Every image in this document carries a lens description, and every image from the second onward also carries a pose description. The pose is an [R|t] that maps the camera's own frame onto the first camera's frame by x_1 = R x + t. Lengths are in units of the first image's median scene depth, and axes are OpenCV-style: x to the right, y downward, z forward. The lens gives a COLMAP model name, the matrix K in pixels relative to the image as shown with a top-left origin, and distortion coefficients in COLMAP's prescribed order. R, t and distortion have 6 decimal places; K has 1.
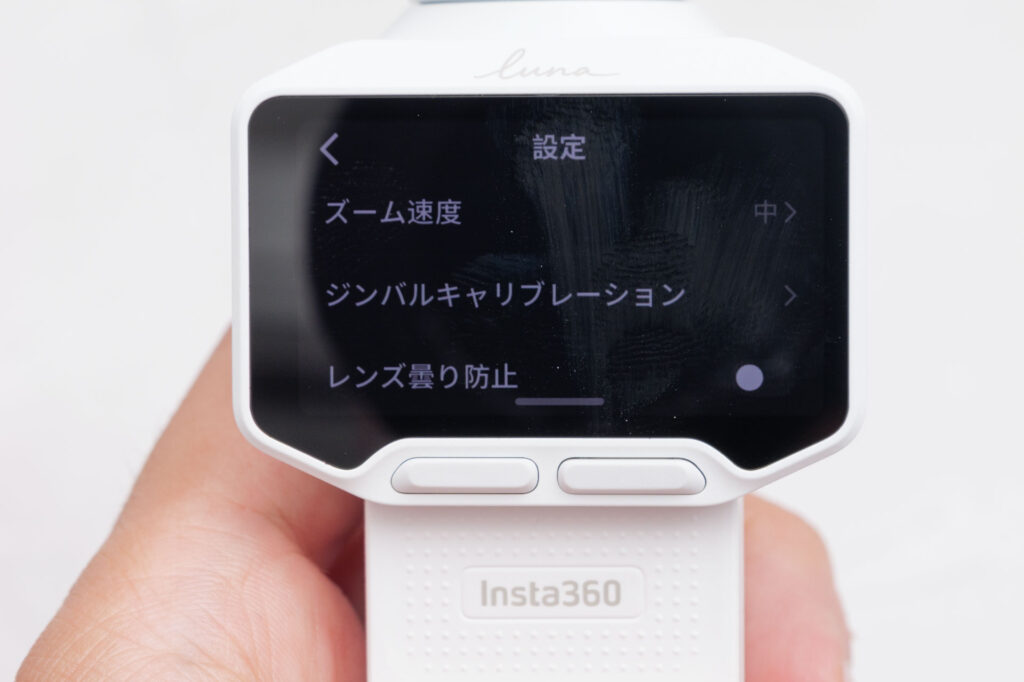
lens RADIAL K [[2527.8, 0, 505.6], [0, 2527.8, 319.0], [0, 0, 1]] dist [0.027132, 0.000000]
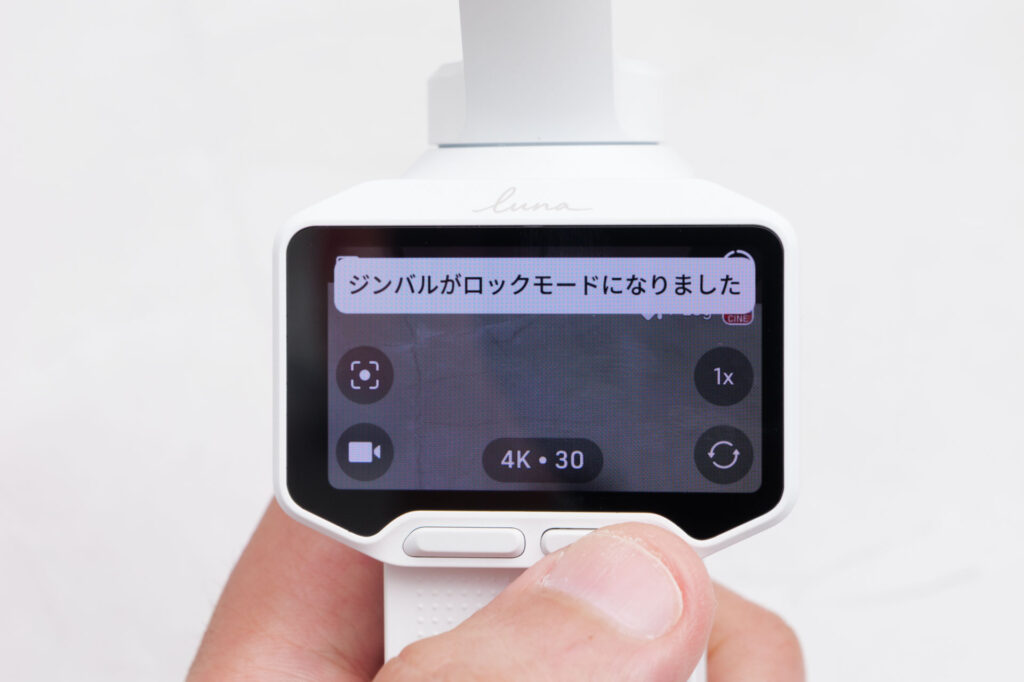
lens RADIAL K [[2449.8, 0, 514.3], [0, 2449.8, 343.3], [0, 0, 1]] dist [0.009425, 0.000000]
pose [[0.998167, 0.004413, -0.060353, 0.077640], [-0.005760, 0.999738, -0.022163, -0.006862], [0.060239, 0.022470, 0.997931, -0.161567]]
